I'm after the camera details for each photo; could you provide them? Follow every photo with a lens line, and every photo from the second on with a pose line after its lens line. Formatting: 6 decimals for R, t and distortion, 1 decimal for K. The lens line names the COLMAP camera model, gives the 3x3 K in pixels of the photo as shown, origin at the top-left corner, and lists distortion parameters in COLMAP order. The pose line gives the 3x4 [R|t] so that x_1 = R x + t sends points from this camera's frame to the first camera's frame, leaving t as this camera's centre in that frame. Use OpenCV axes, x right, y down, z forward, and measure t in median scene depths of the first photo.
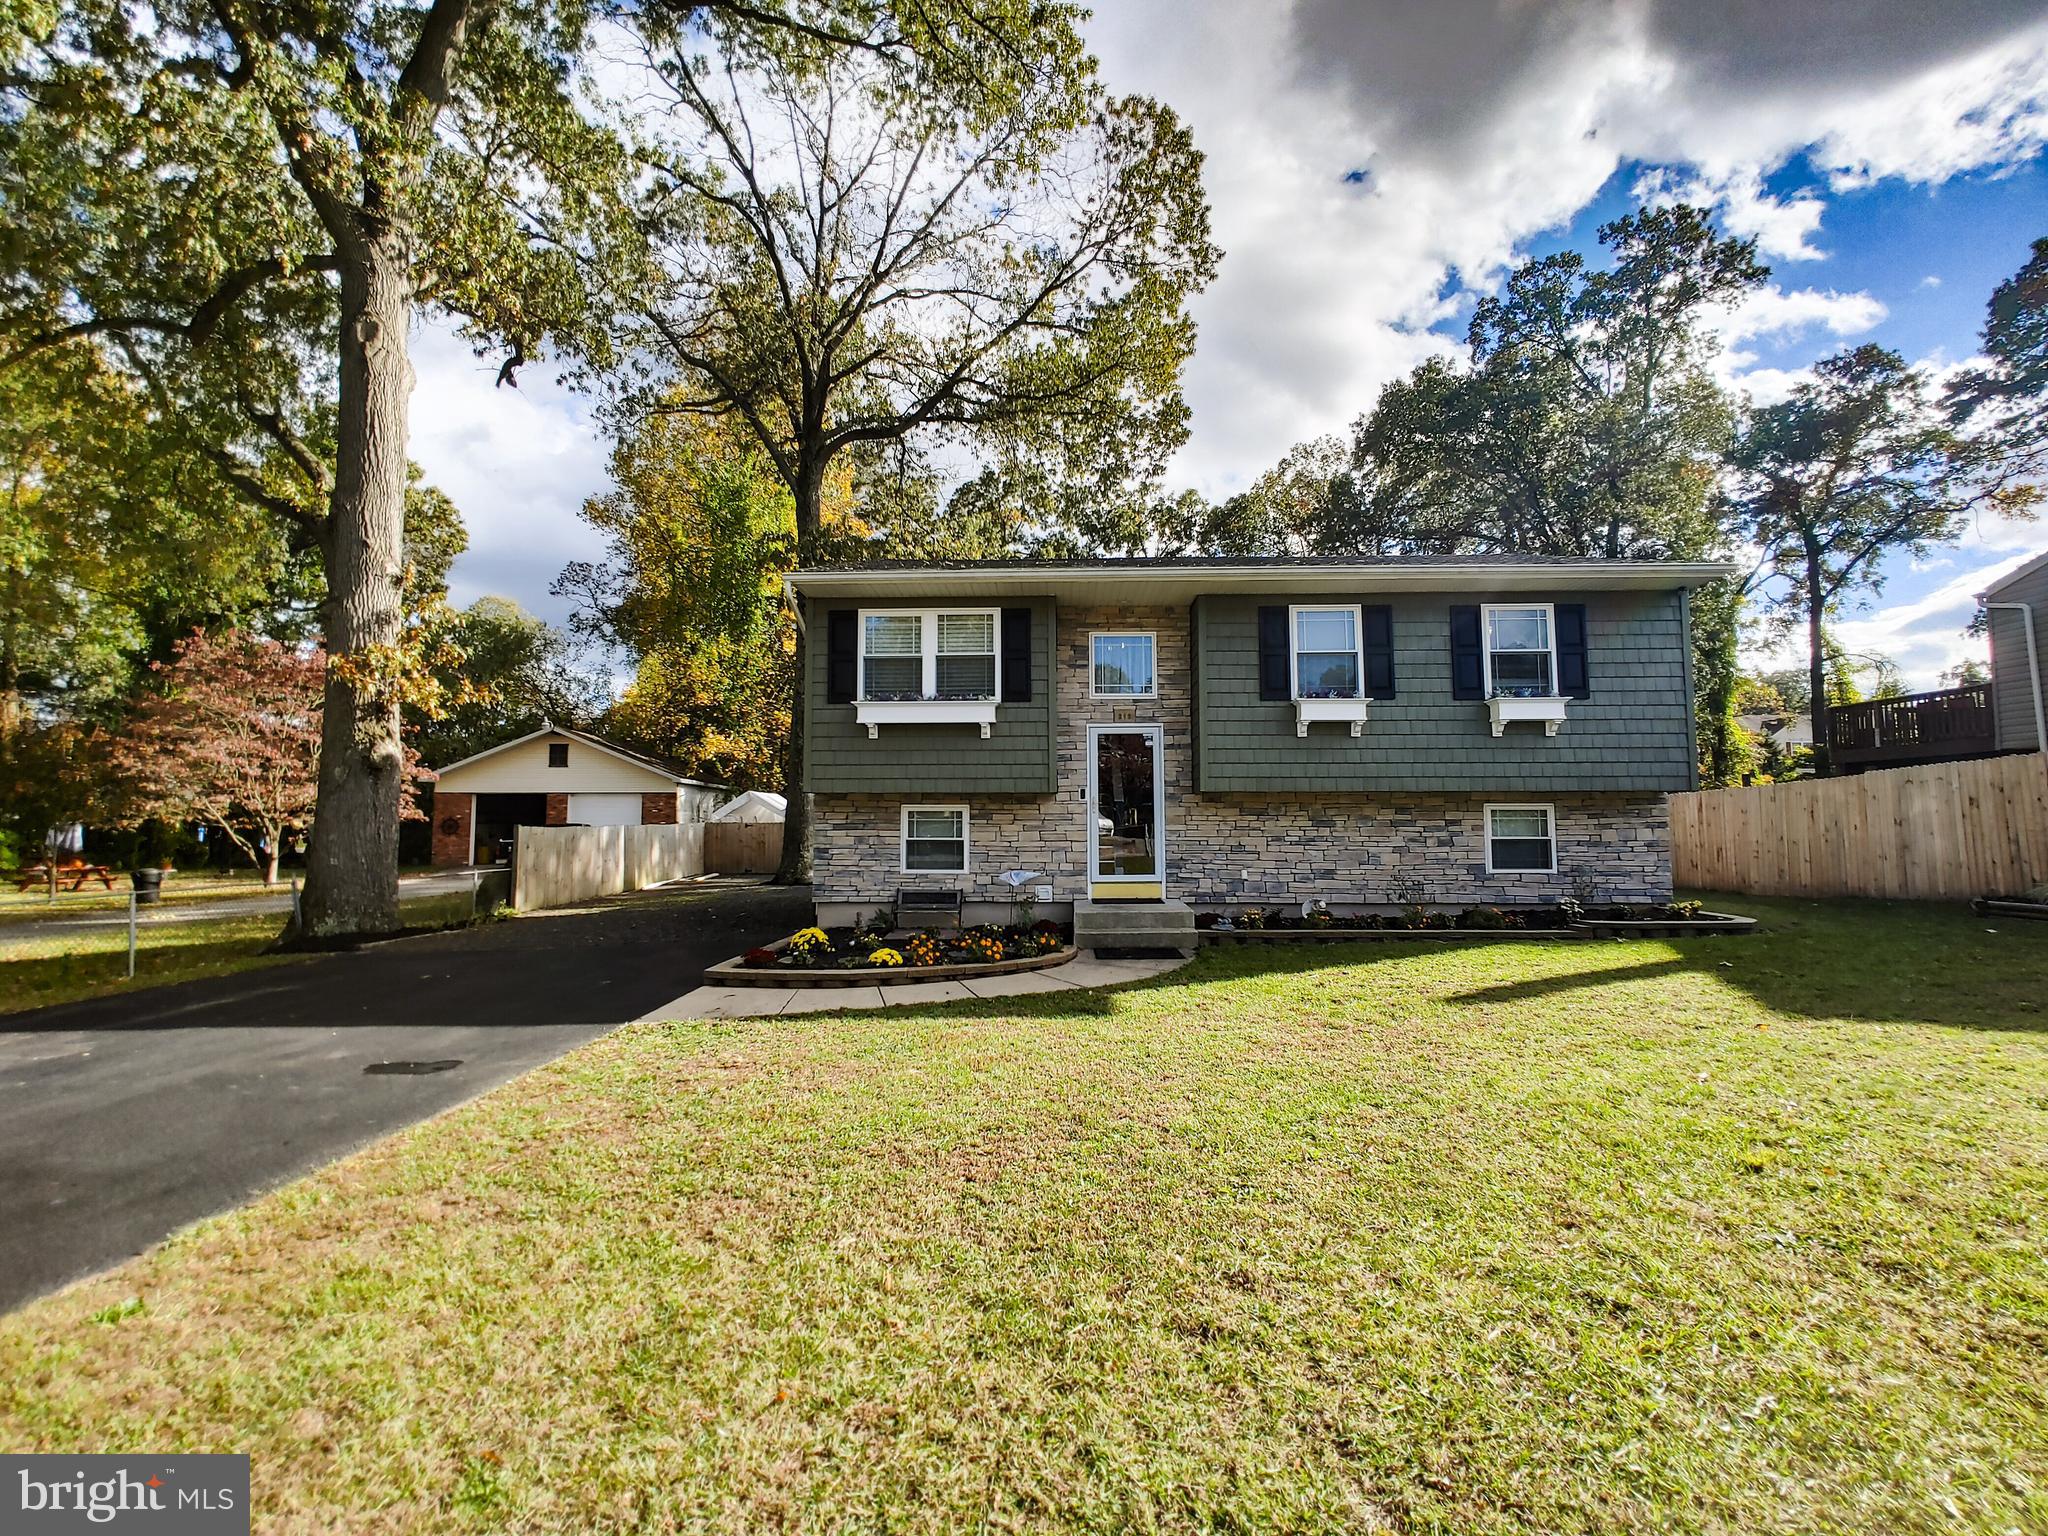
lens RADIAL K [[872.8, 0, 1041.5], [0, 872.8, 757.7], [0, 0, 1]] dist [-0.001440, 0.002375]
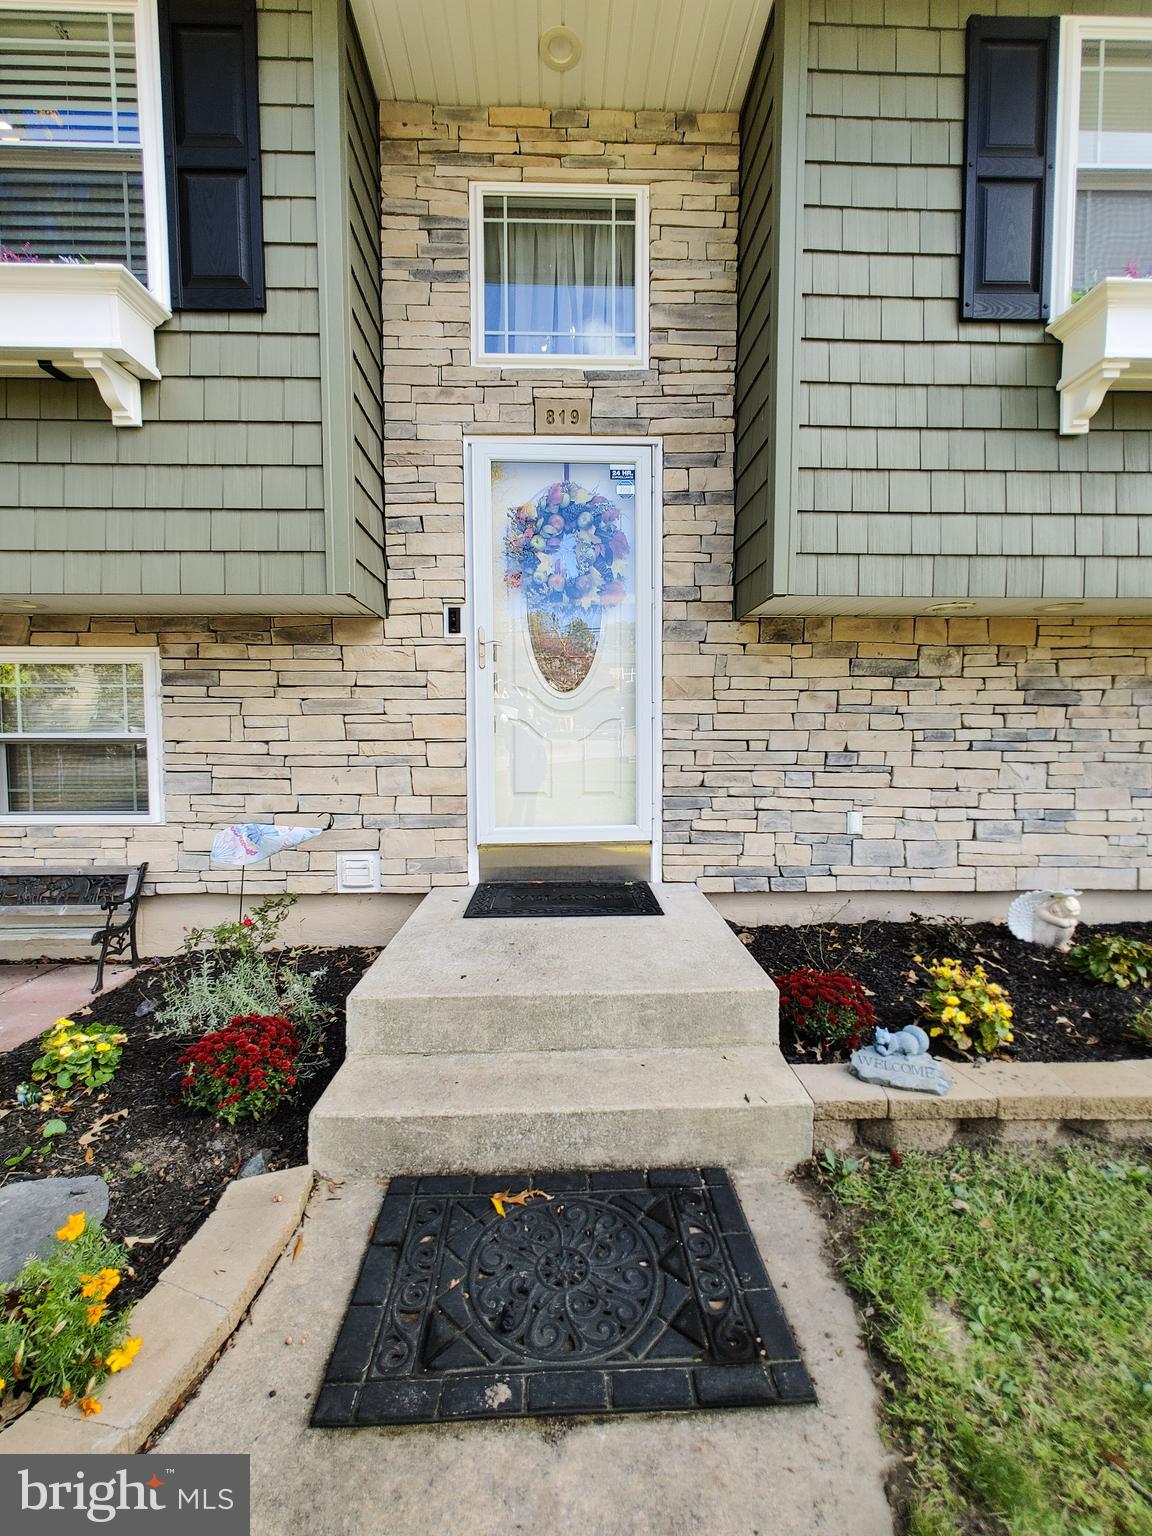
lens RADIAL K [[654.6, 0, 574.9], [0, 654.6, 770.0], [0, 0, 1]] dist [-0.001440, 0.002375]
pose [[0.998375, -0.003589, 0.056870, 0.039877], [-0.003735, 0.991746, 0.128161, 0.033173], [-0.056861, -0.128165, 0.990122, 0.331338]]
